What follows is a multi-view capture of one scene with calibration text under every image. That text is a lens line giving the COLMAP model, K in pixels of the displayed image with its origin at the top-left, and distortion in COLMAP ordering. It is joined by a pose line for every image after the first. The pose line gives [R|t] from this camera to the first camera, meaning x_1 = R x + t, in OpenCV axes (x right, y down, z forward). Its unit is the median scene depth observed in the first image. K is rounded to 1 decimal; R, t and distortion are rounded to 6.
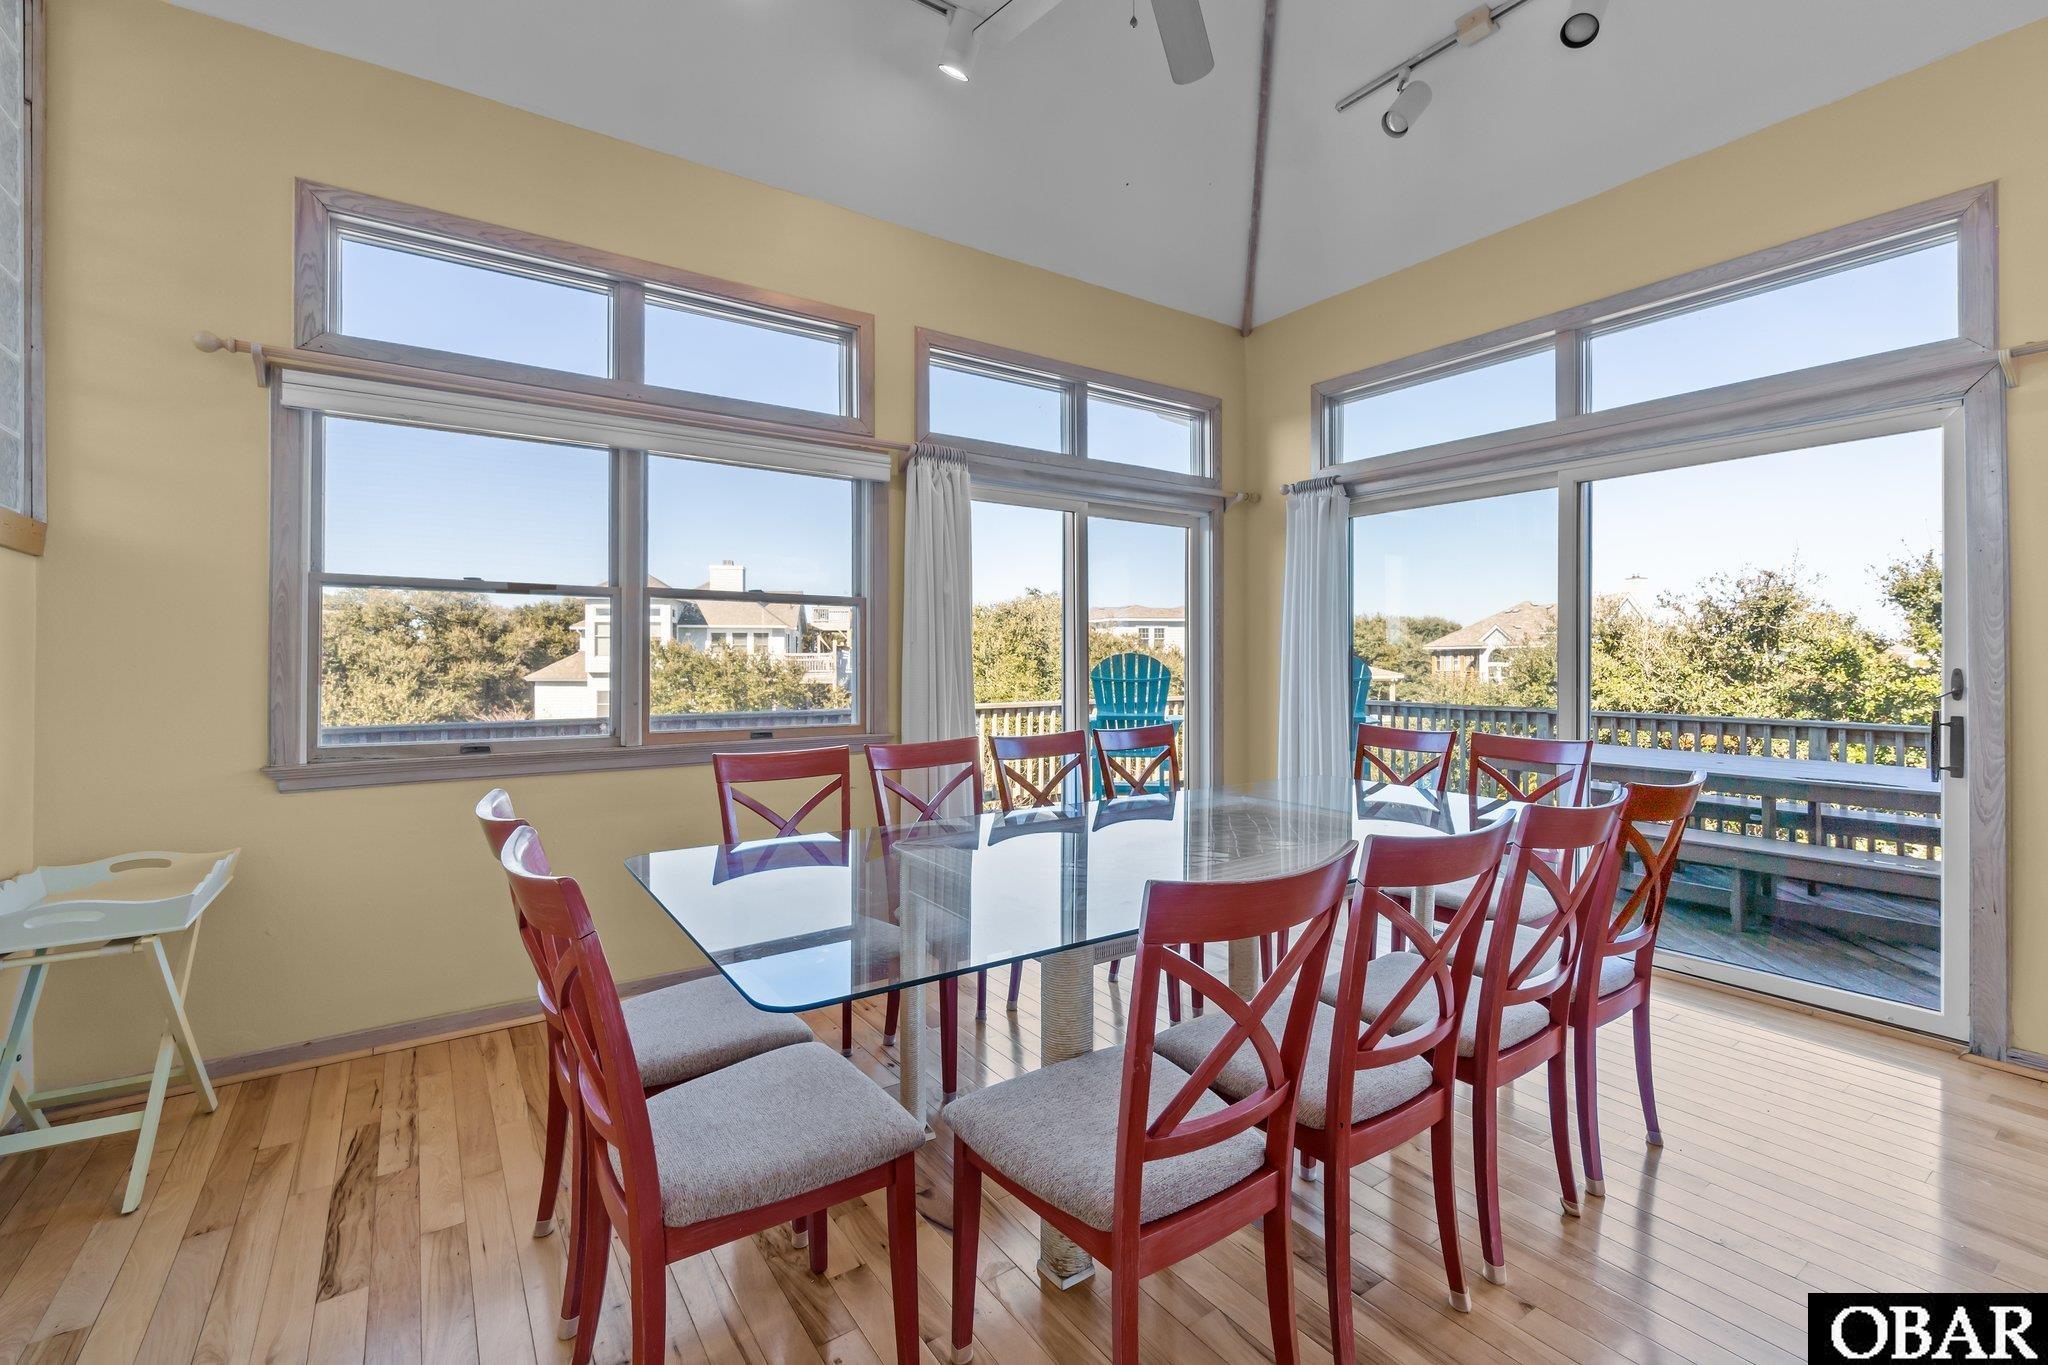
lens RADIAL K [[883.7, 0, 1033.5], [0, 883.7, 666.0], [0, 0, 1]] dist [-0.002643, -0.000145]
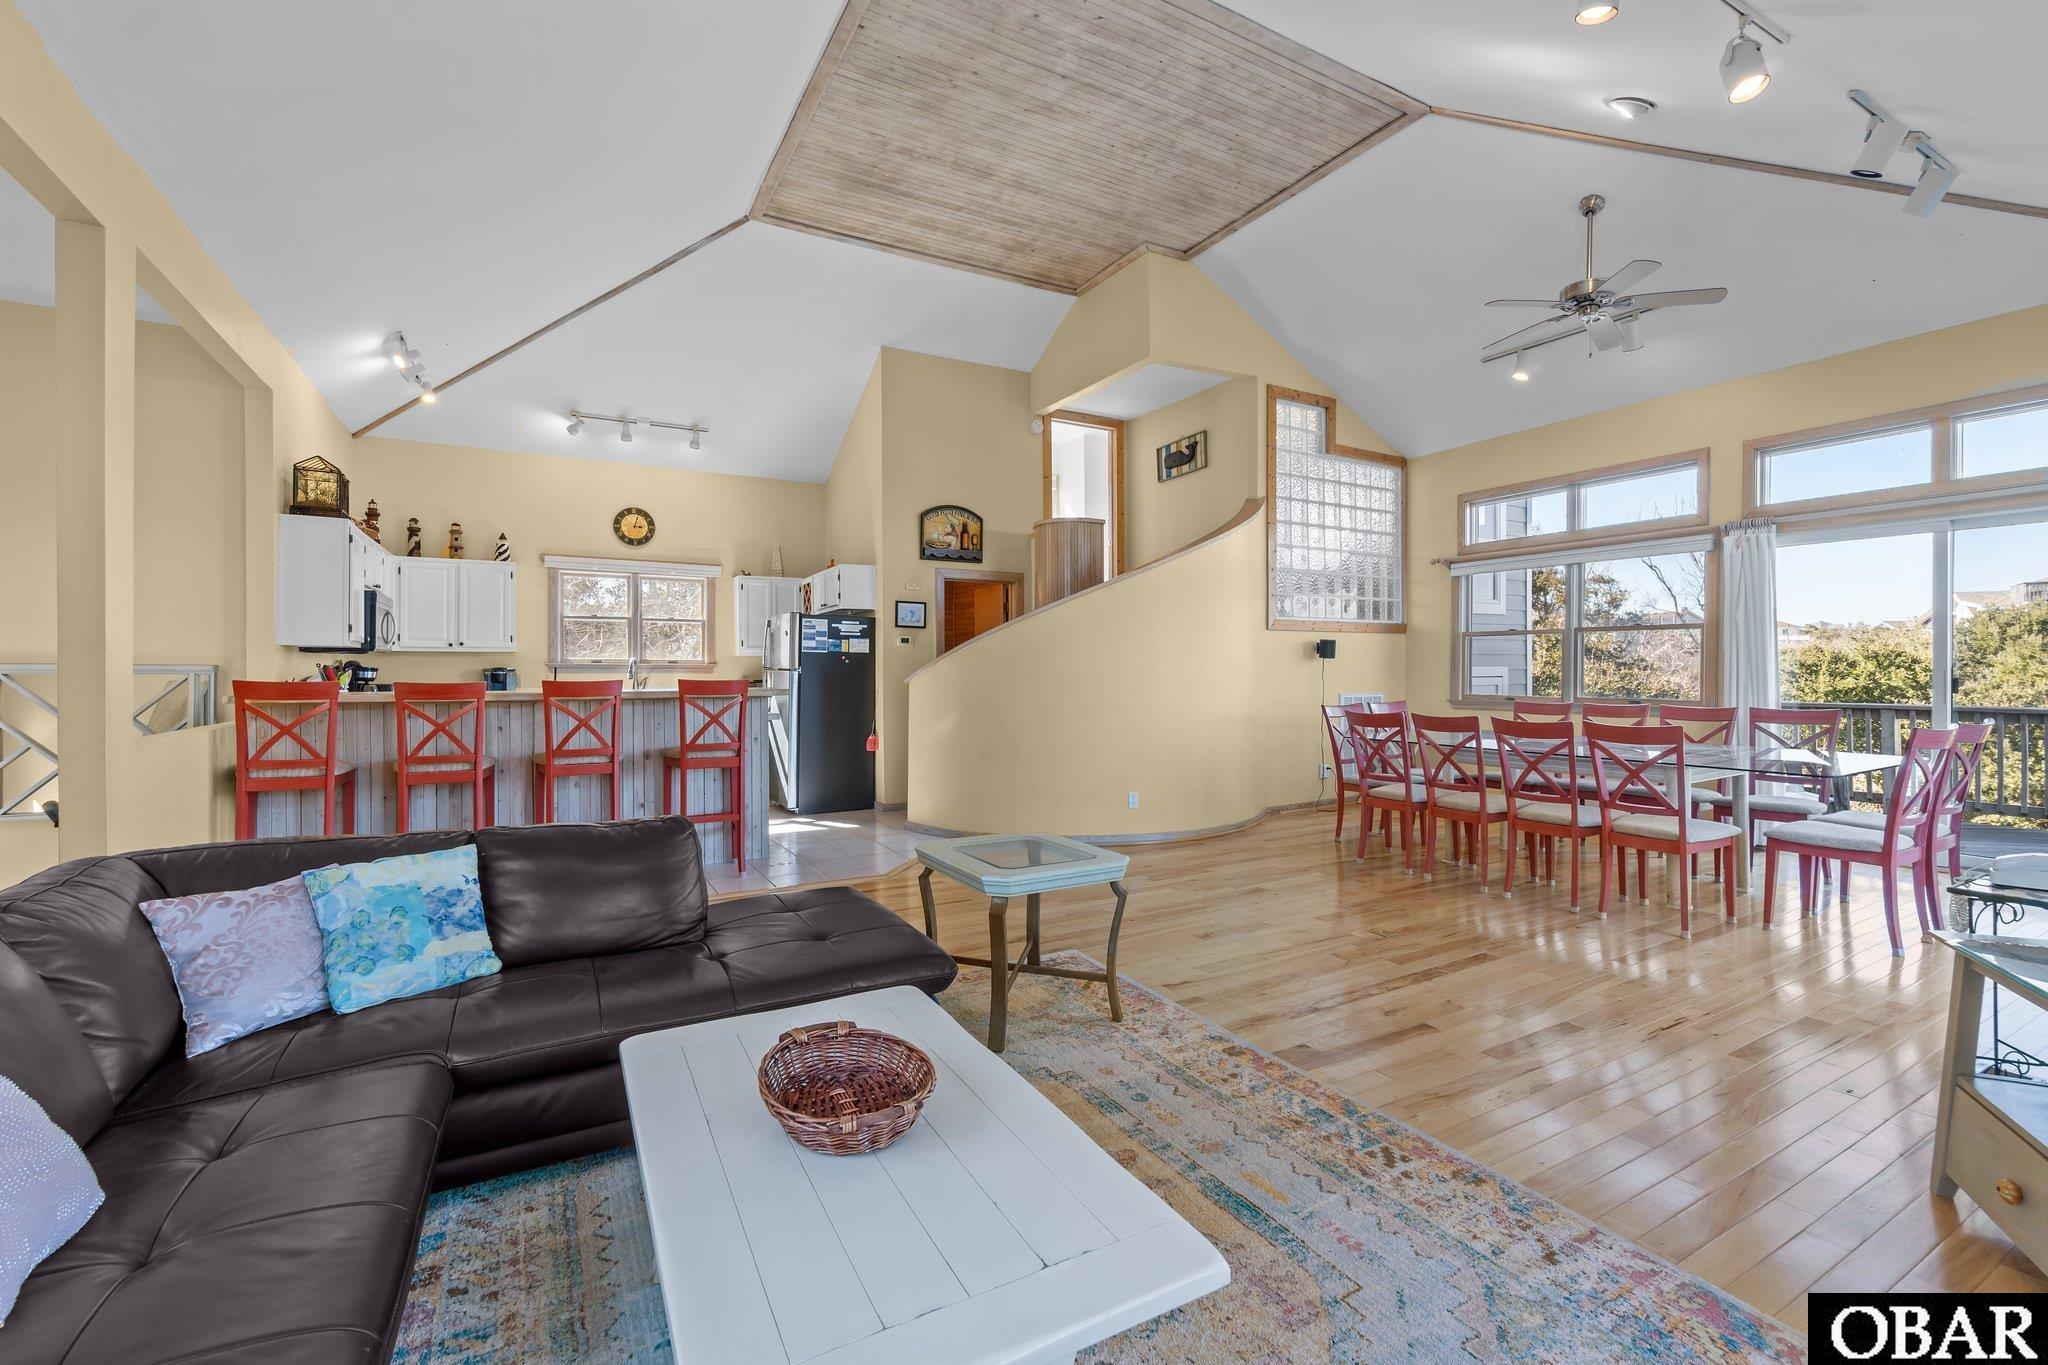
lens RADIAL K [[883.7, 0, 1033.5], [0, 883.7, 666.0], [0, 0, 1]] dist [-0.002643, -0.000145]
pose [[-0.092501, -0.000802, -0.995712, 1.226201], [0.002882, 0.999995, -0.001073, -0.000782], [0.995708, -0.002969, -0.092498, -0.060504]]
